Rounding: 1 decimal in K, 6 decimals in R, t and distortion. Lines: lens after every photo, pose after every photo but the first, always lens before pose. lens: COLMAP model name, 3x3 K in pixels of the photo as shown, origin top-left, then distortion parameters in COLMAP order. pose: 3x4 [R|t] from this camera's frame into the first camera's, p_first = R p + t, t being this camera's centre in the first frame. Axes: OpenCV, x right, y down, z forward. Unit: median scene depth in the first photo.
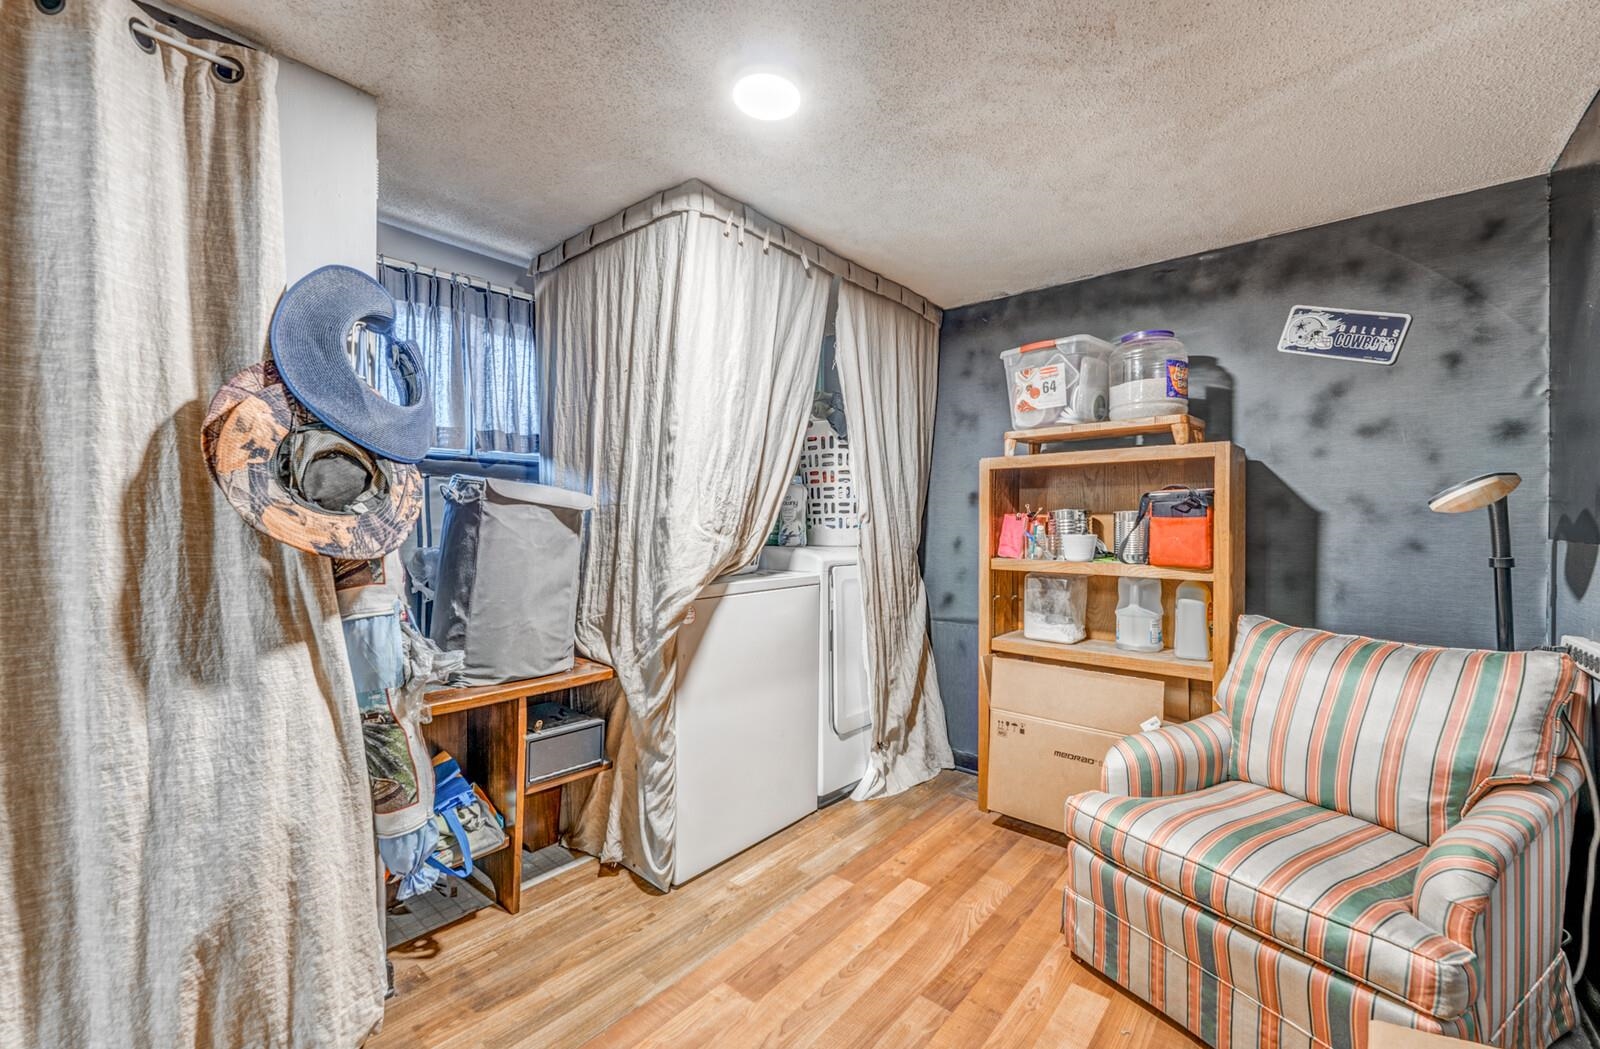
lens RADIAL K [[652.7, 0, 796.2], [0, 652.7, 526.6], [0, 0, 1]] dist [-0.016148, 0.002529]
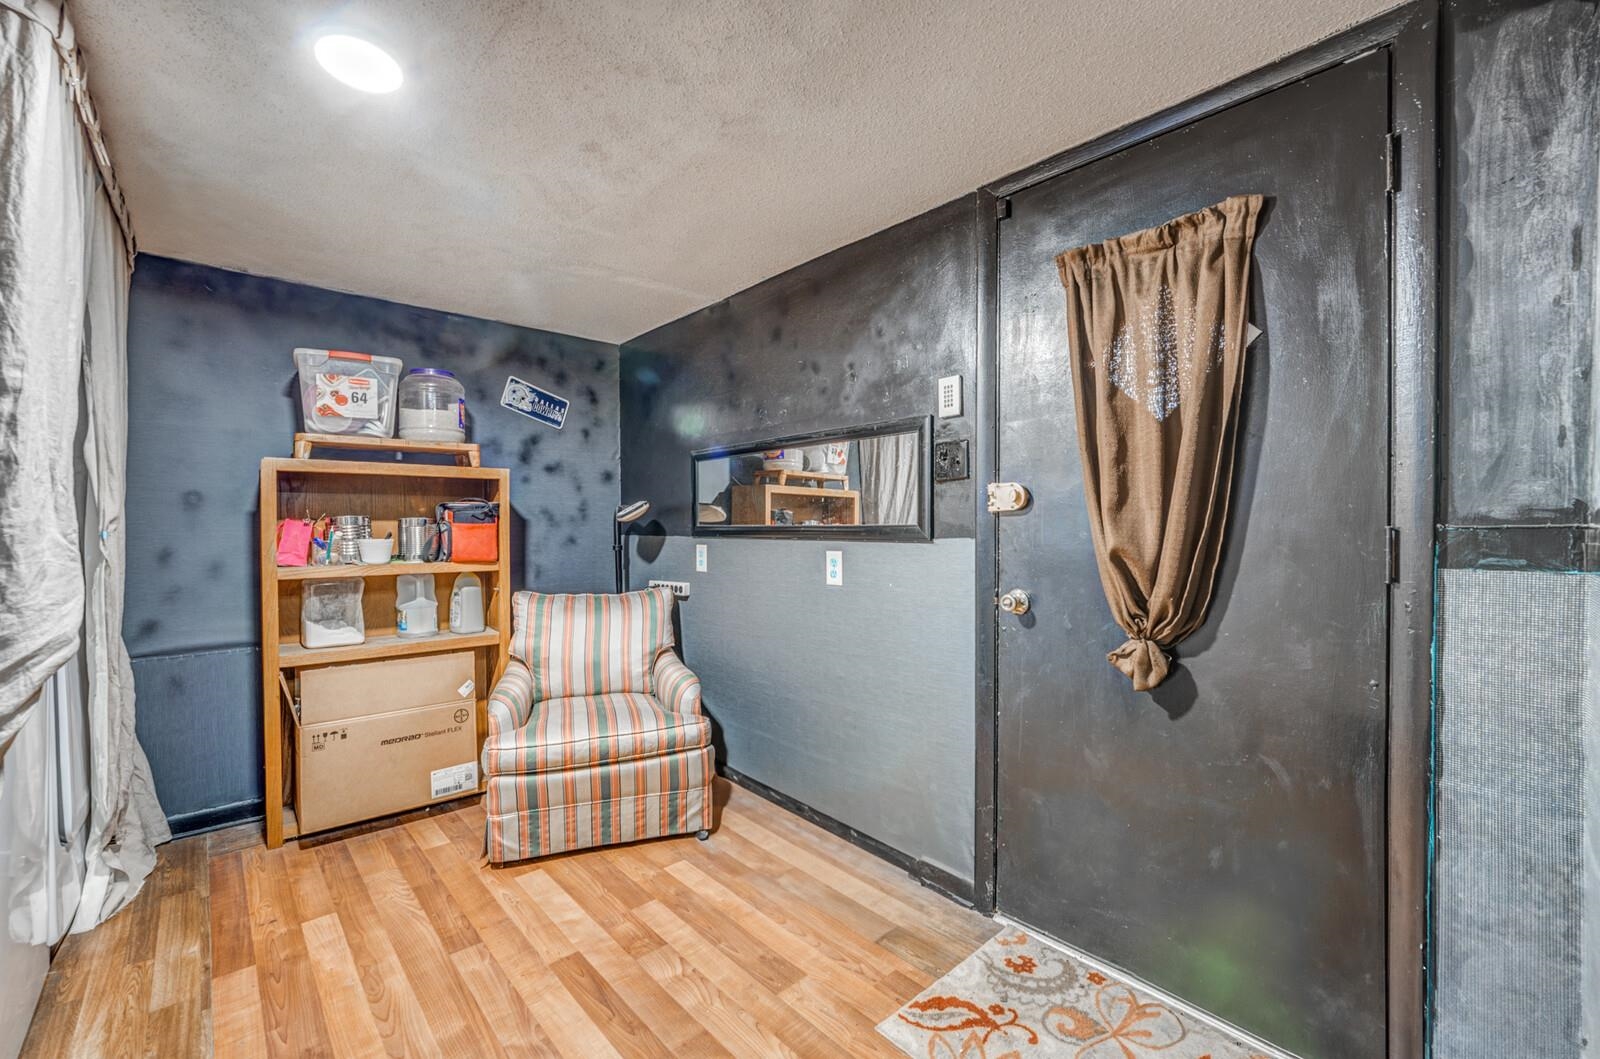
lens RADIAL K [[653.7, 0, 798.1], [0, 653.7, 528.6], [0, 0, 1]] dist [-0.012576, 0.001442]
pose [[0.124674, -0.008543, 0.992161, -0.609219], [0.010140, 0.999922, 0.007336, -0.006811], [-0.992146, 0.009145, 0.124751, 0.192411]]
